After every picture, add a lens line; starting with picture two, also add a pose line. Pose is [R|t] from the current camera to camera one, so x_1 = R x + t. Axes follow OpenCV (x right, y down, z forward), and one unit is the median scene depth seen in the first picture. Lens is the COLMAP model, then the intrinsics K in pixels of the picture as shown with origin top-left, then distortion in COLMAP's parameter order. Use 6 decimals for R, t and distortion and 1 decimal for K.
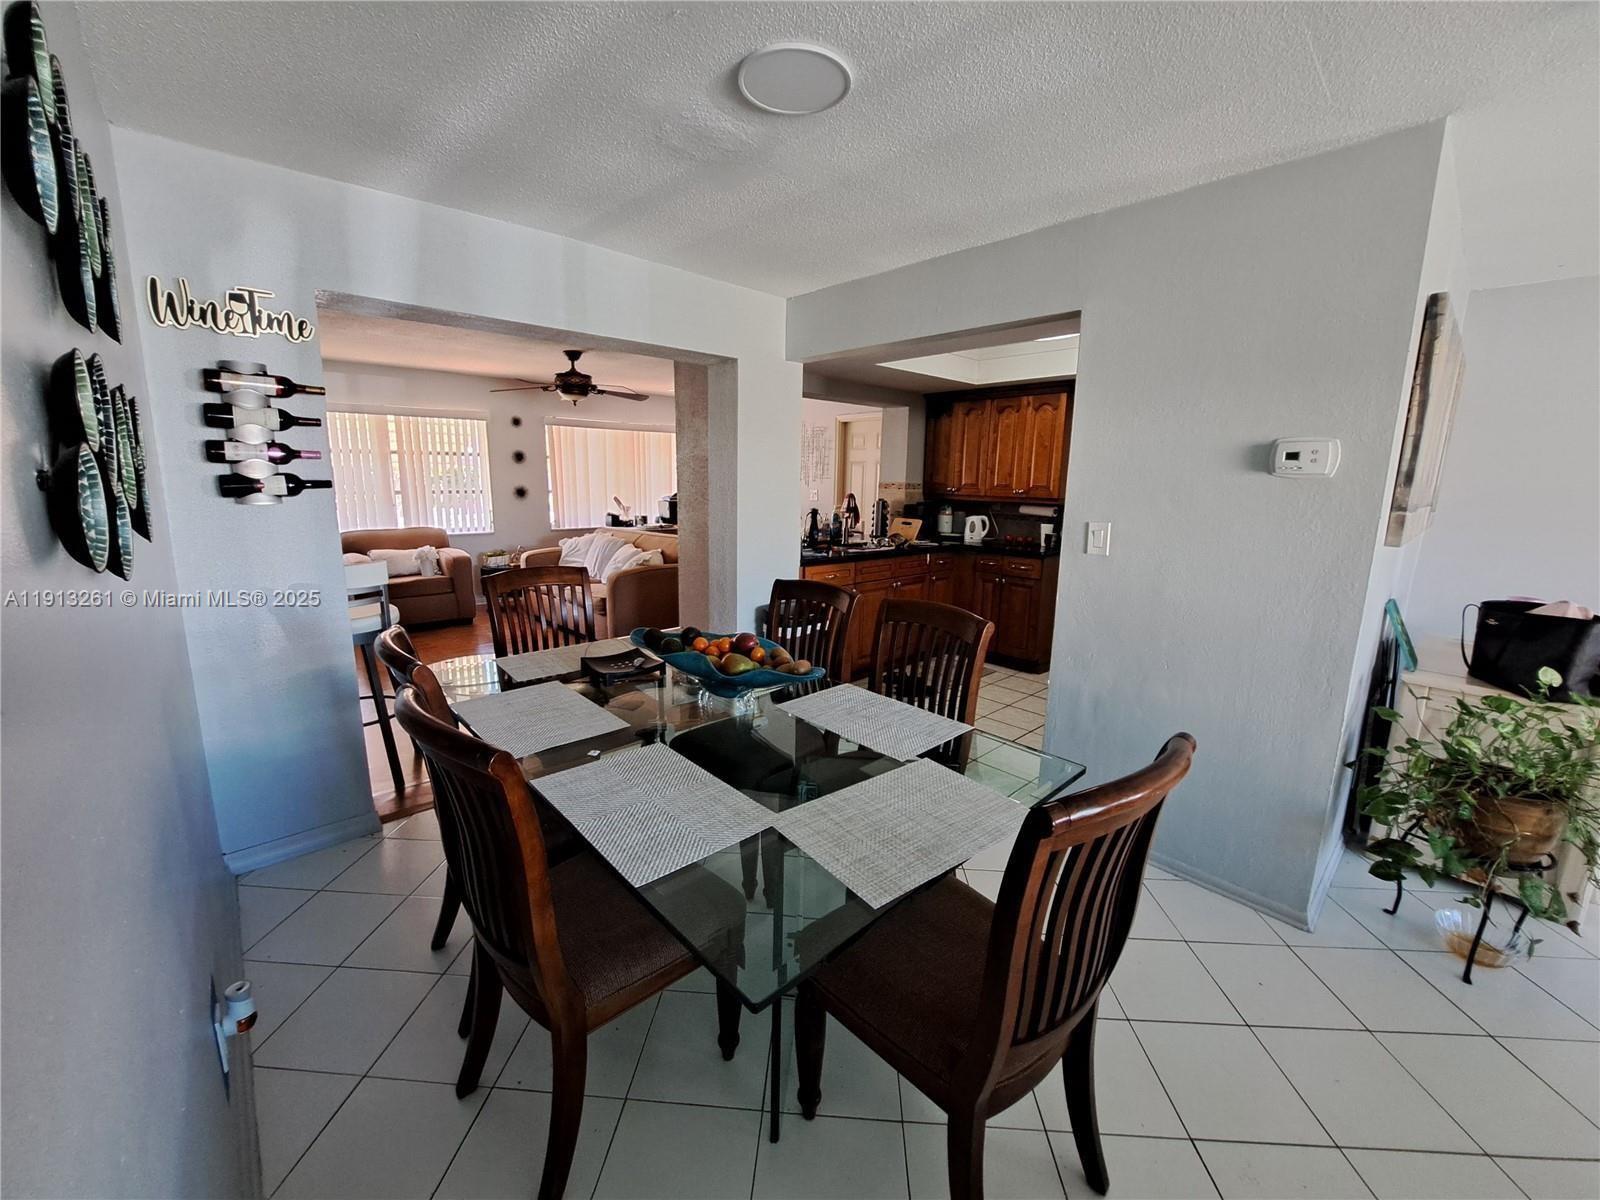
lens RADIAL K [[659.3, 0, 800.0], [0, 659.3, 600.0], [0, 0, 1]] dist [-0.002208, -0.000152]
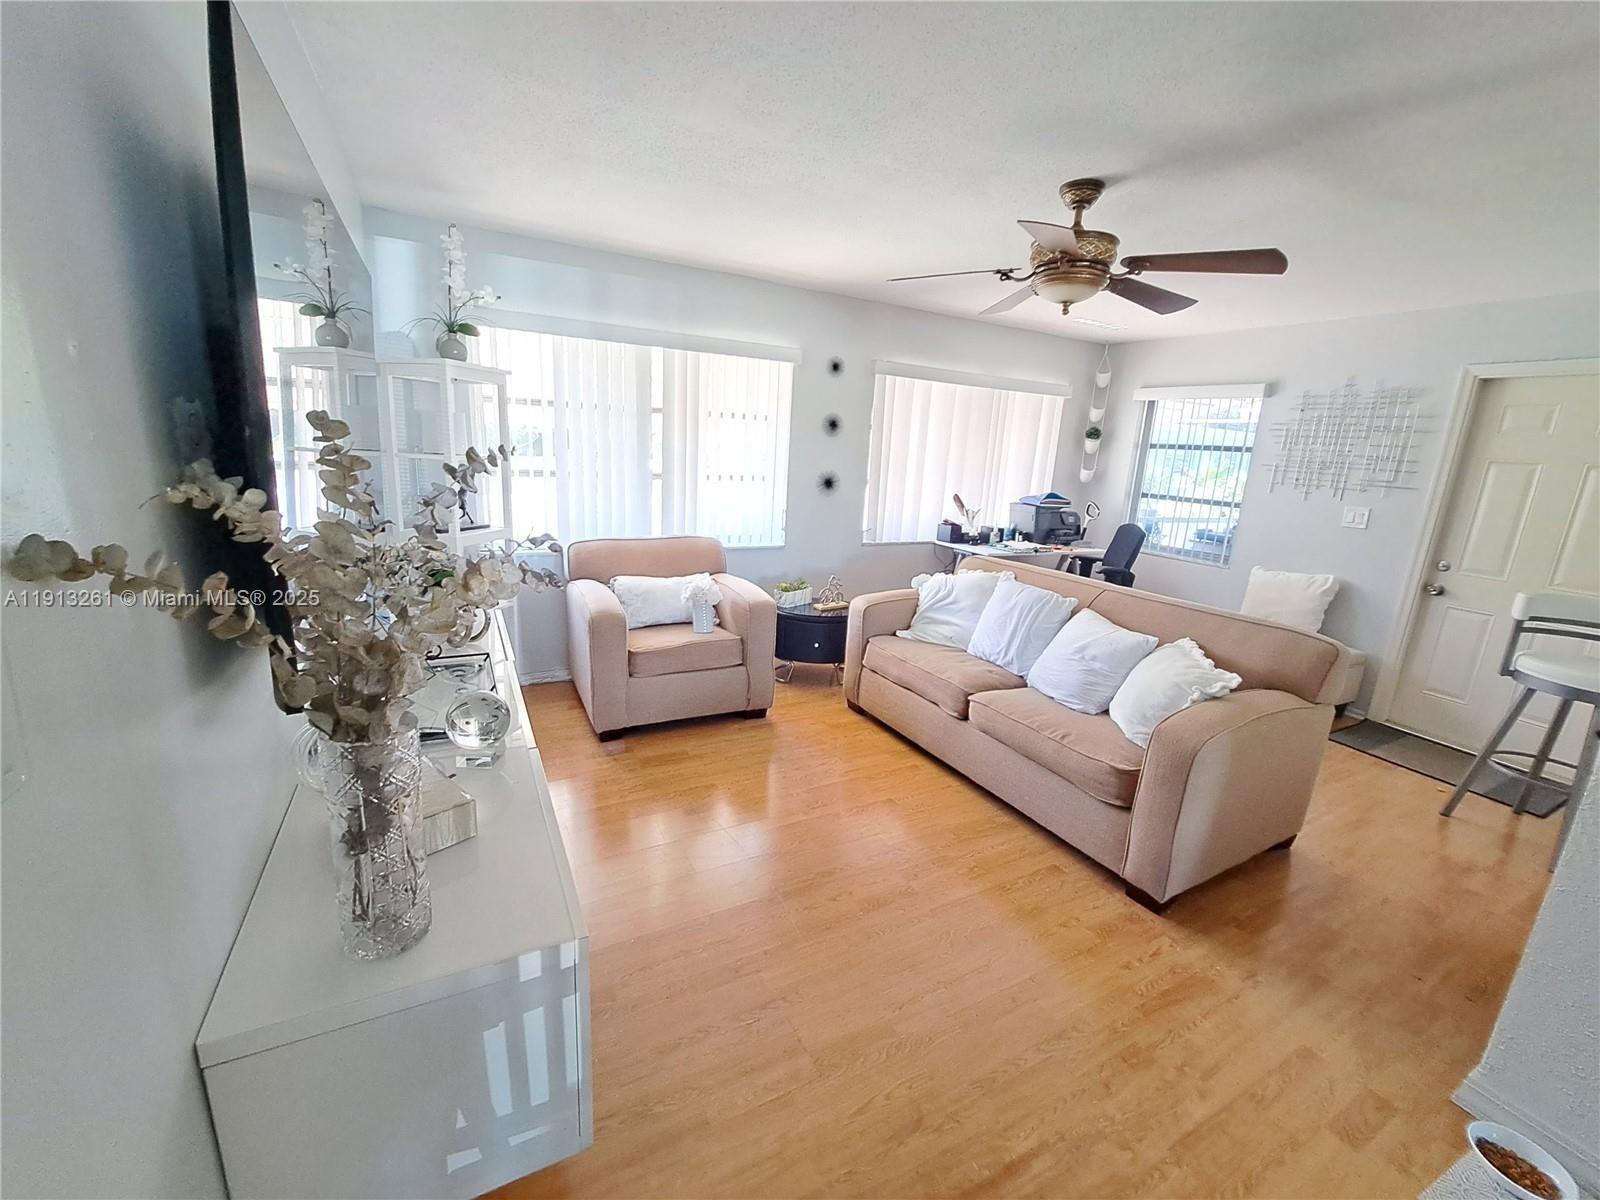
lens RADIAL K [[659.3, 0, 800.0], [0, 659.3, 600.0], [0, 0, 1]] dist [-0.002208, -0.000152]
pose [[0.964391, 0.100611, -0.244595, -0.312495], [-0.092086, 0.994685, 0.046073, -0.086365], [0.247931, -0.021909, 0.968530, 0.423014]]
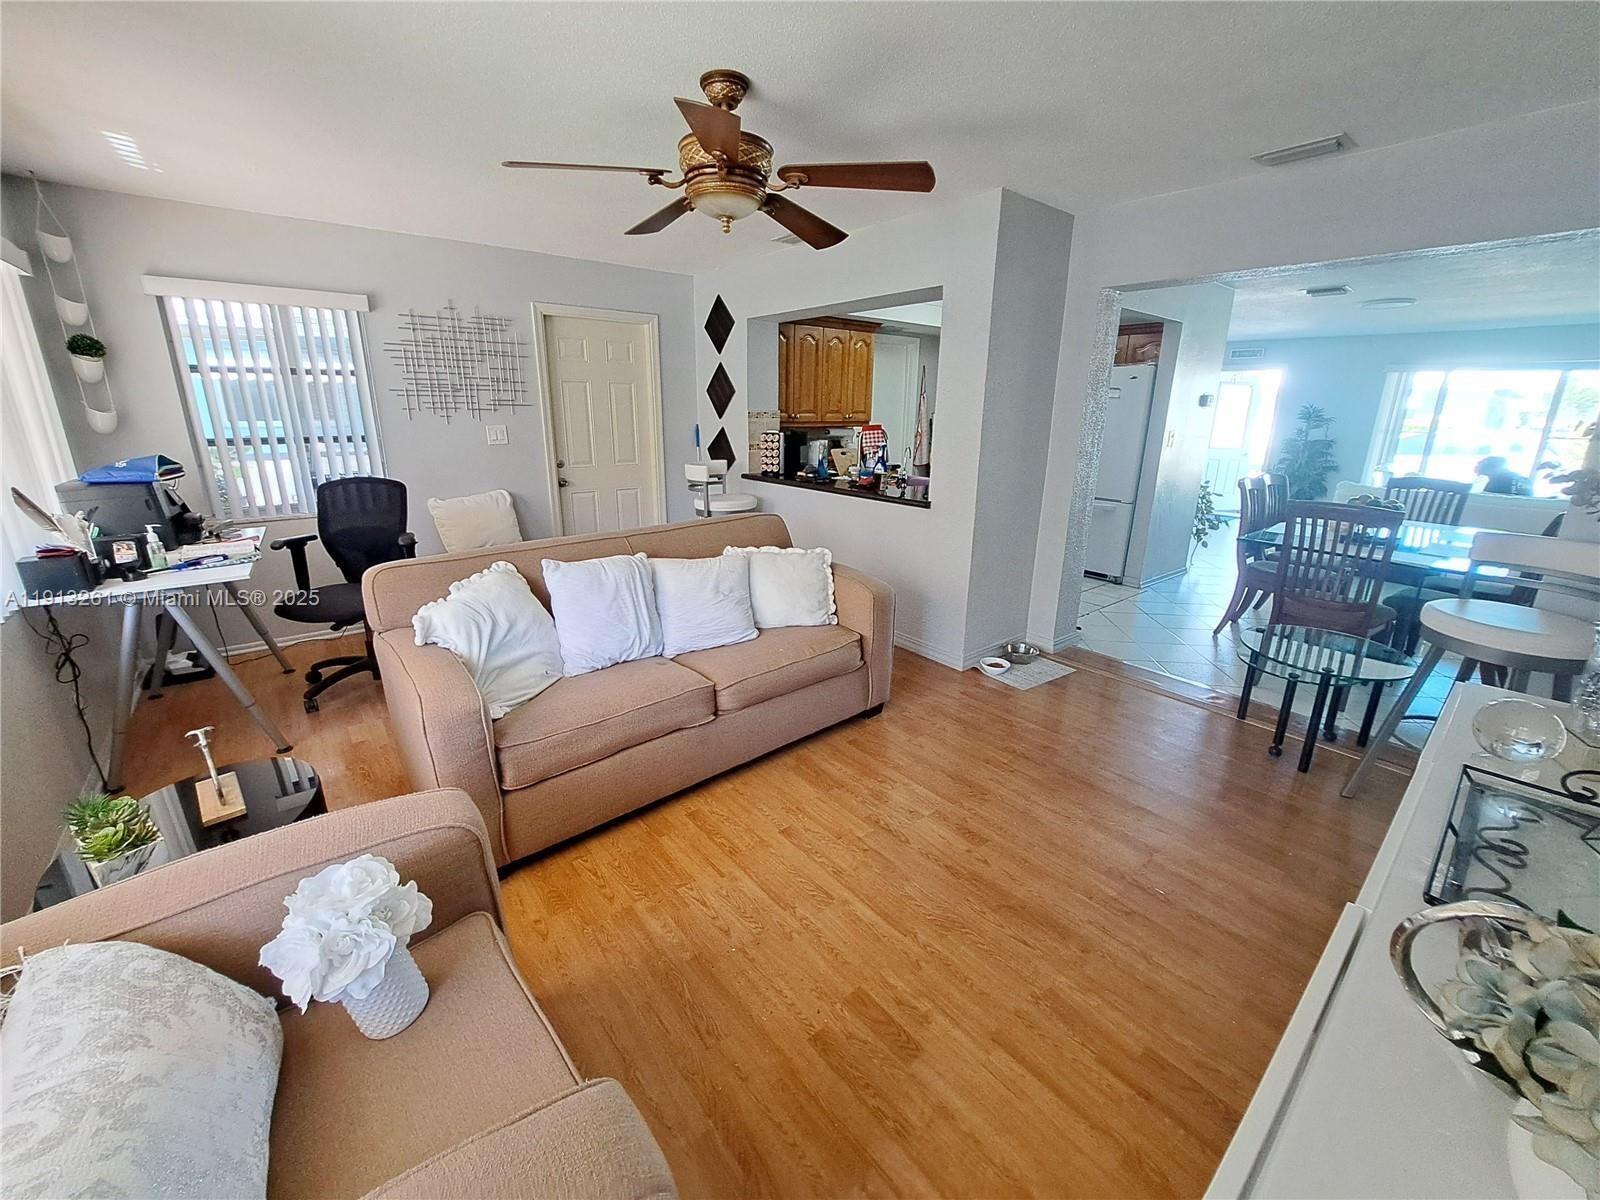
lens RADIAL K [[659.3, 0, 800.0], [0, 659.3, 600.0], [0, 0, 1]] dist [-0.002208, -0.000152]
pose [[0.046541, -0.298801, 0.953180, -0.627224], [0.188023, 0.939778, 0.285419, -0.151930], [-0.981061, 0.165936, 0.099920, 0.769889]]
